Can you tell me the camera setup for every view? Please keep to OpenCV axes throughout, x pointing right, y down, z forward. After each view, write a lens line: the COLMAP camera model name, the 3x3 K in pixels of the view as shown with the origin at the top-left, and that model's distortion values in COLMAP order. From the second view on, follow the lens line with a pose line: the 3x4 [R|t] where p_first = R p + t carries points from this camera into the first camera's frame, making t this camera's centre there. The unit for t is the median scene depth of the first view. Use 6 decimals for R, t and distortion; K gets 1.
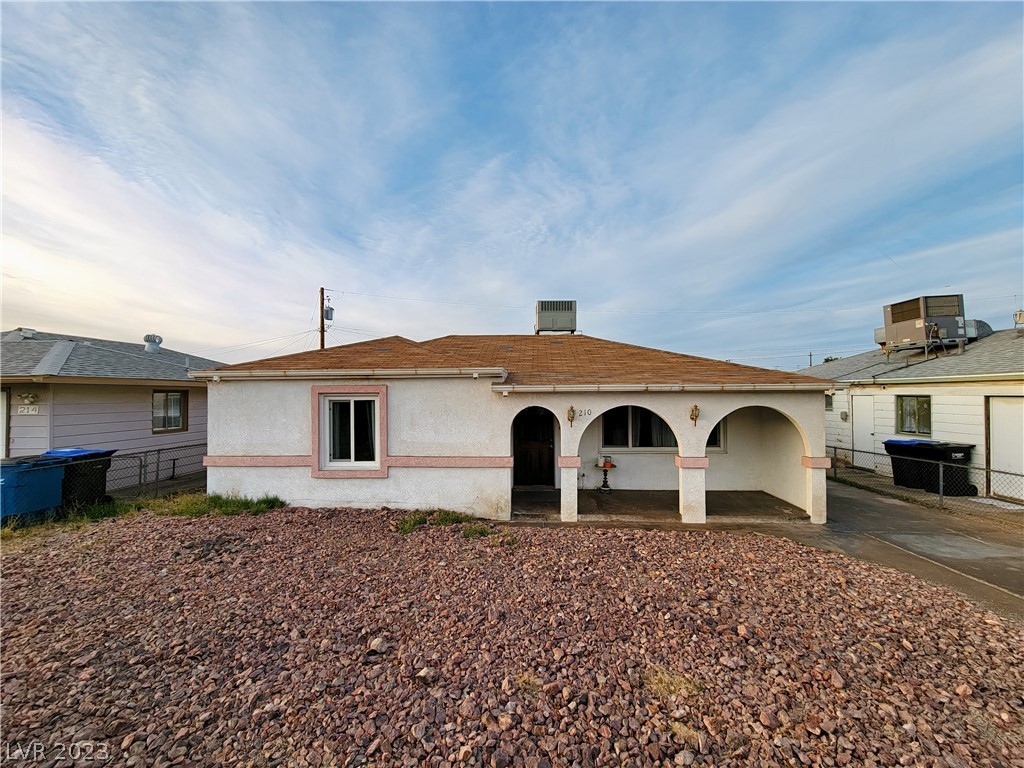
lens RADIAL K [[418.6, 0, 507.8], [0, 418.6, 388.3], [0, 0, 1]] dist [-0.002077, -0.000067]
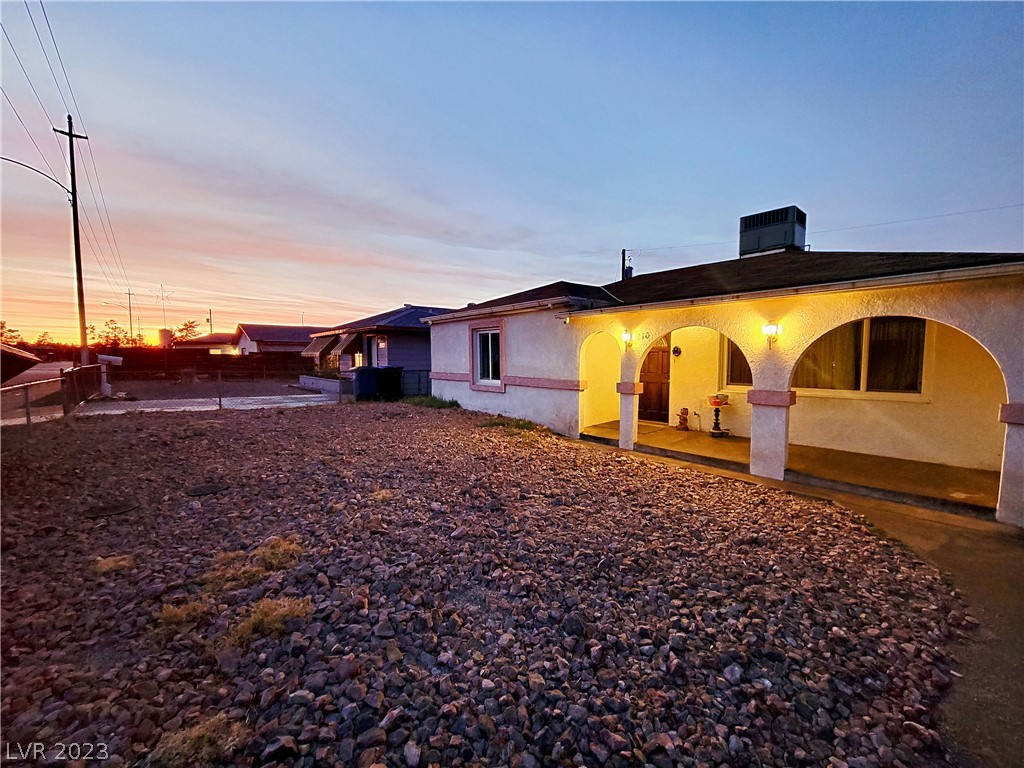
lens RADIAL K [[418.6, 0, 511.2], [0, 418.6, 385.7], [0, 0, 1]] dist [-0.002077, -0.000067]
pose [[0.665897, 0.050738, -0.744317, 0.677257], [0.009474, 0.997029, 0.076440, 0.092799], [0.745984, -0.057953, 0.663438, 0.161815]]
